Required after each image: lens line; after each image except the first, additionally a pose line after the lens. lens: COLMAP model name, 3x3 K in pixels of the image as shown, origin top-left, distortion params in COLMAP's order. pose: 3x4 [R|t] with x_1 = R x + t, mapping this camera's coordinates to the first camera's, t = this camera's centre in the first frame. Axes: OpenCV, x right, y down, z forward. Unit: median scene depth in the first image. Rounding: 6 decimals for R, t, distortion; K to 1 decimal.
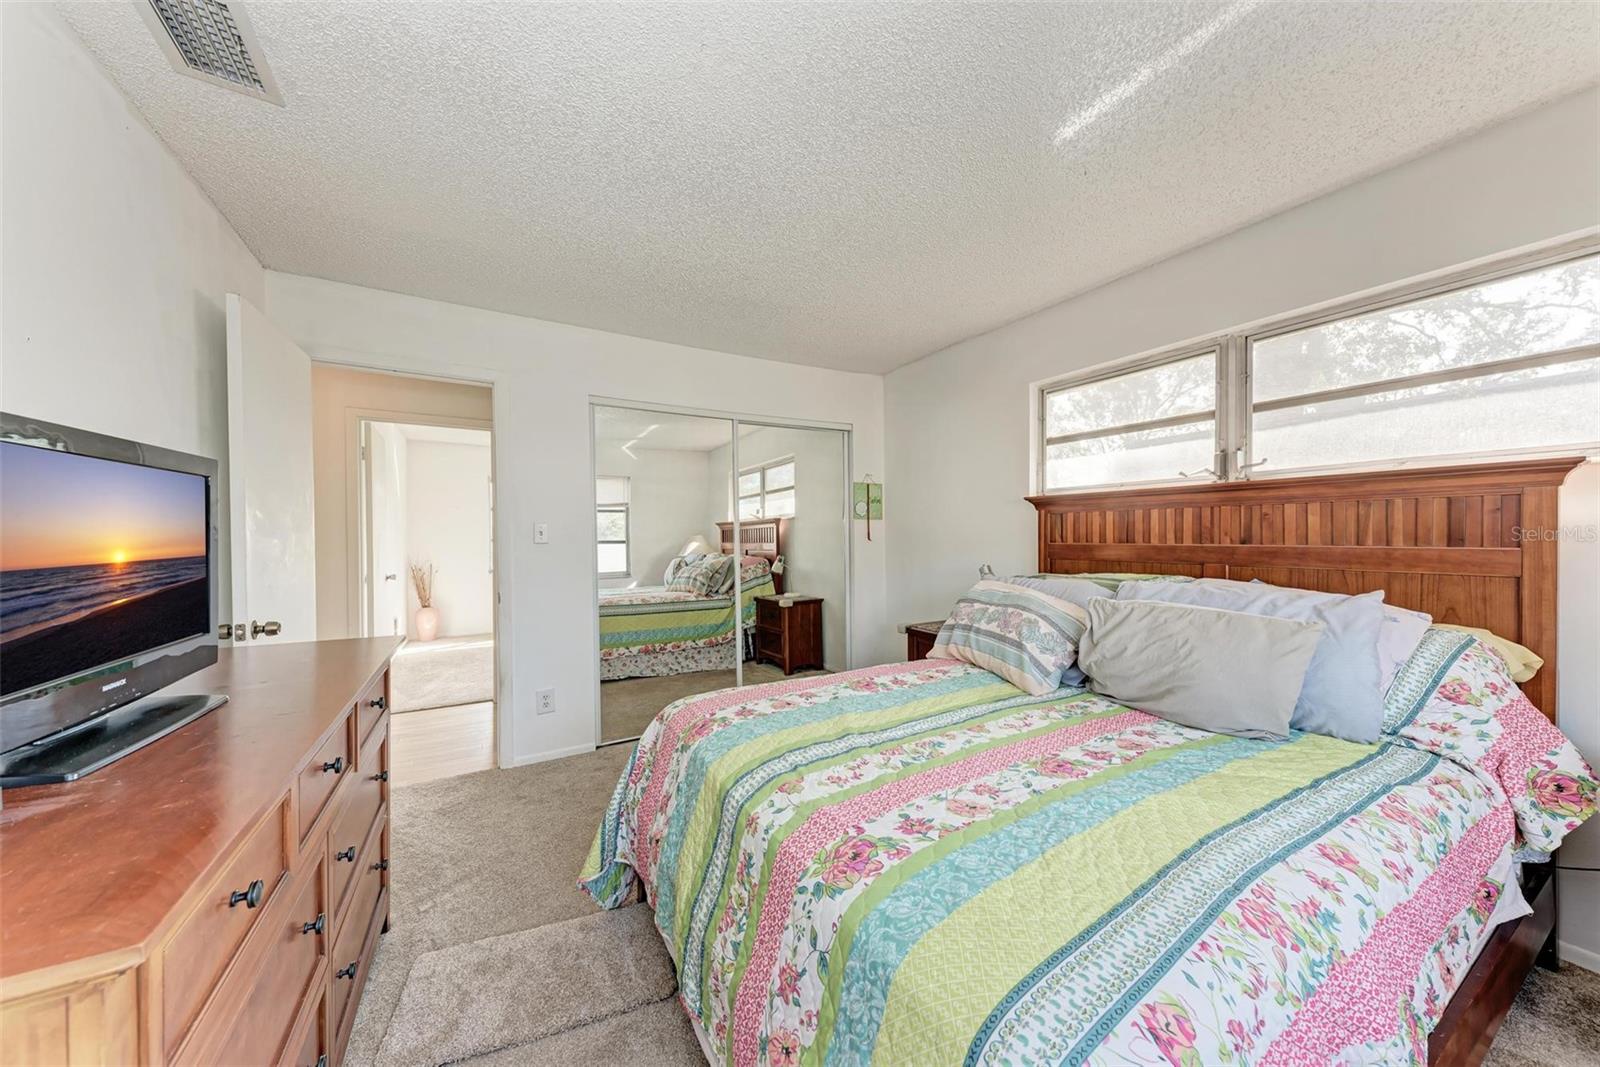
lens RADIAL K [[543.5, 0, 804.0], [0, 543.5, 542.1], [0, 0, 1]] dist [0.012725, -0.000043]
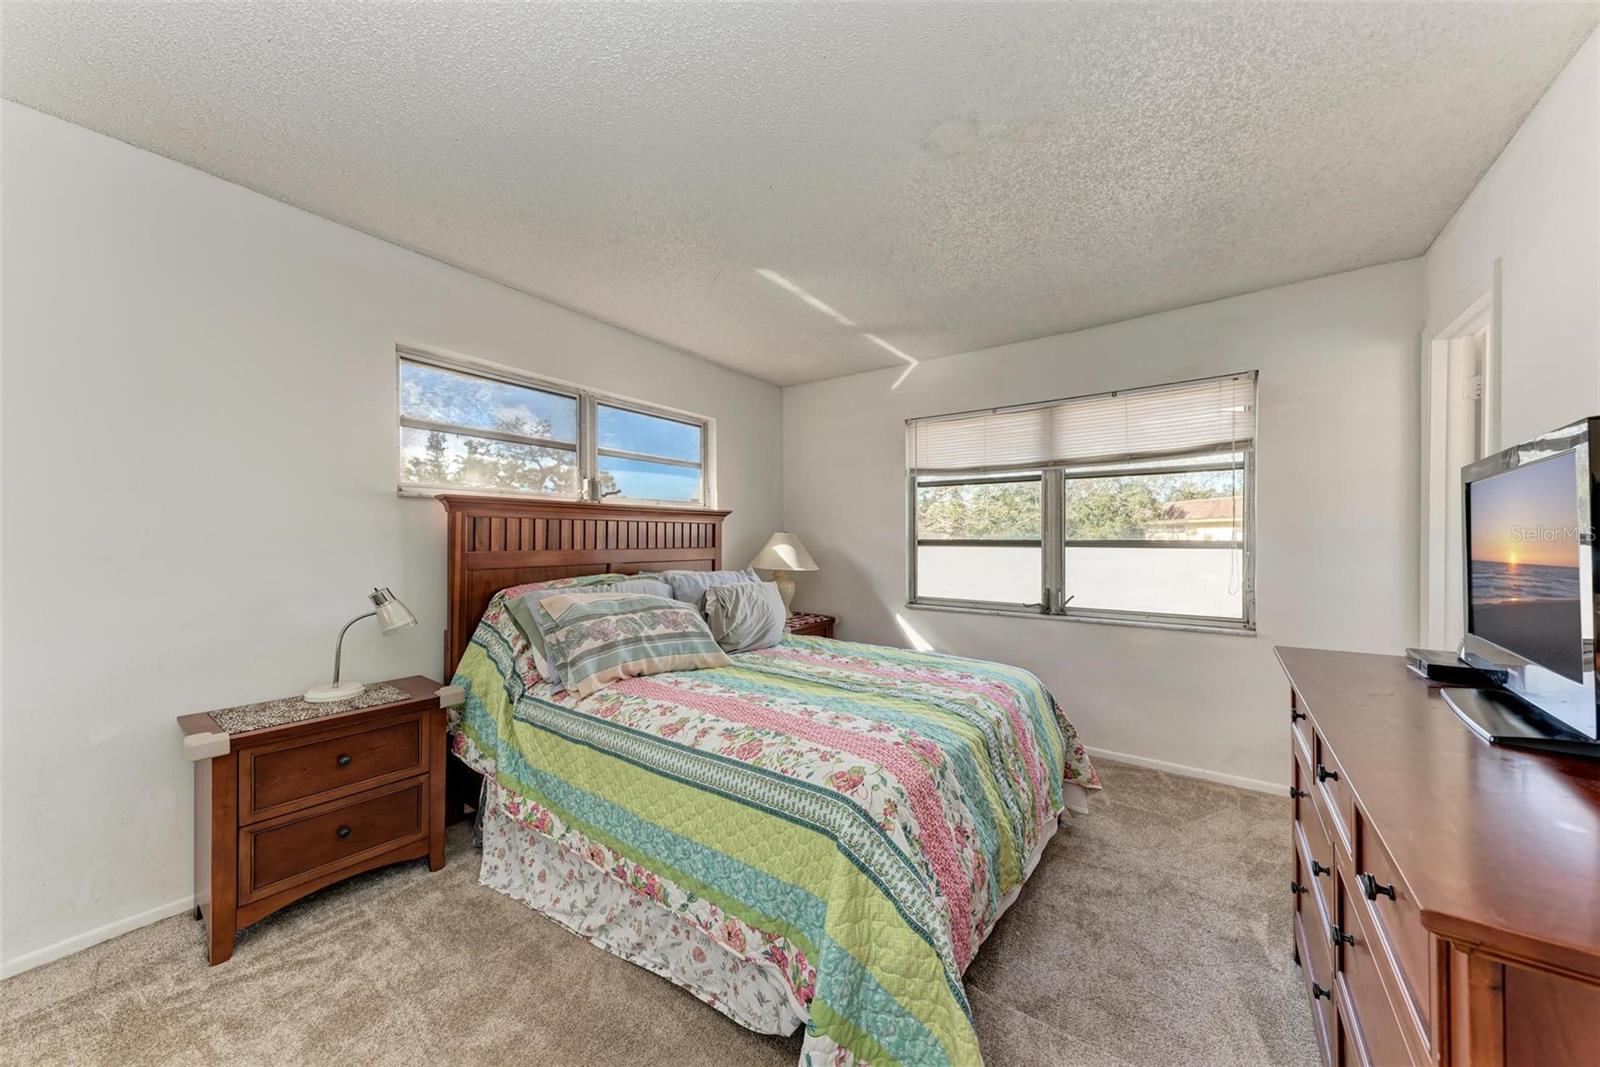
lens RADIAL K [[547.1, 0, 807.2], [0, 547.1, 540.5], [0, 0, 1]] dist [0.018415, -0.004332]
pose [[-0.401073, 0.002186, 0.916043, -0.876198], [0.017317, 0.999837, 0.005196, -0.019047], [-0.915882, 0.017947, -0.401045, 1.405716]]
